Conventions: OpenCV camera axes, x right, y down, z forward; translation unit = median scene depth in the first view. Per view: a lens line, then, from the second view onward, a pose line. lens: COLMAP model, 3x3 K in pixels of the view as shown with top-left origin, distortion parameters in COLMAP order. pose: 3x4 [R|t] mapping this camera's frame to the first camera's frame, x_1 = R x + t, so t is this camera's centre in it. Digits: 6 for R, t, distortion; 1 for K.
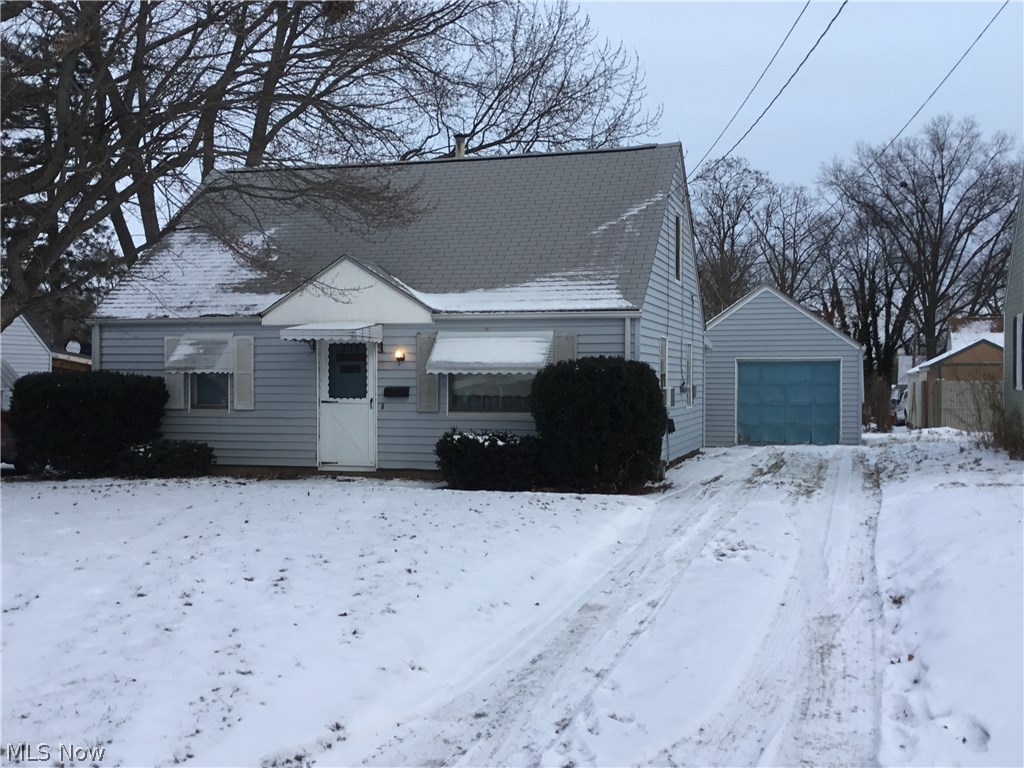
lens RADIAL K [[1153.0, 0, 511.6], [0, 1153.0, 378.9], [0, 0, 1]] dist [0.056540, 0.000000]
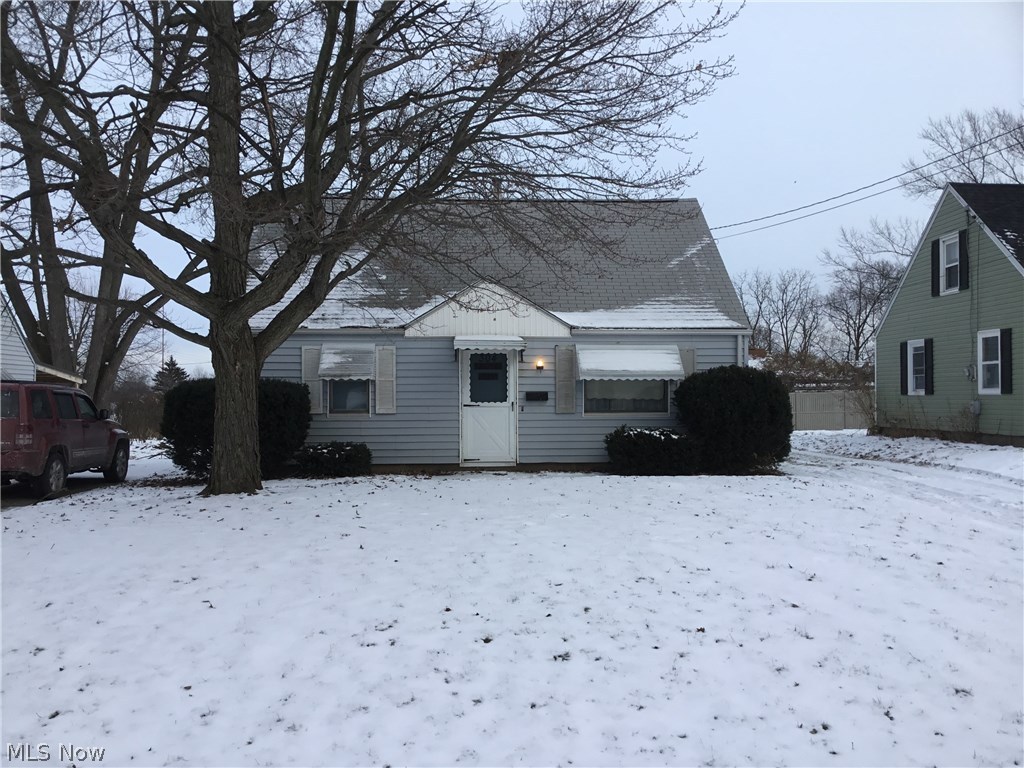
lens RADIAL K [[926.4, 0, 512.0], [0, 926.4, 387.9], [0, 0, 1]] dist [-0.002617, -0.018108]
pose [[0.937584, -0.000636, 0.347758, -0.437716], [0.003831, 0.999957, -0.008498, 0.010601], [-0.347737, 0.009299, 0.937546, 0.137897]]
